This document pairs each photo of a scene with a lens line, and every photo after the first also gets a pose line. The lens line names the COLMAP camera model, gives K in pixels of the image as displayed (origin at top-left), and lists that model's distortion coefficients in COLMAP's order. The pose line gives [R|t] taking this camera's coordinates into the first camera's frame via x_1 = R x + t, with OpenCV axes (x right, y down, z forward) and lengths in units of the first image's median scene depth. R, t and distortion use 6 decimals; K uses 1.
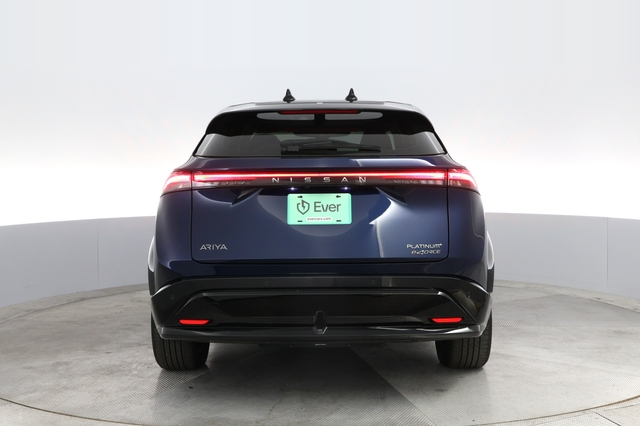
lens RADIAL K [[539.4, 0, 320.0], [0, 539.4, 213.0], [0, 0, 1]] dist [-0.075769, 0.008119]
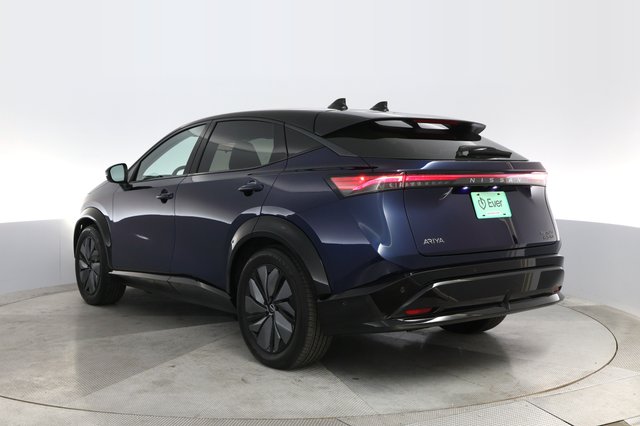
lens RADIAL K [[511.9, 0, 320.0], [0, 511.9, 213.0], [0, 0, 1]] dist [0.002060, 0.000524]
pose [[0.927427, -0.024978, 0.373169, -0.753004], [0.026520, 0.999648, 0.001004, -0.000853], [-0.373062, 0.008965, 0.927763, 0.102221]]
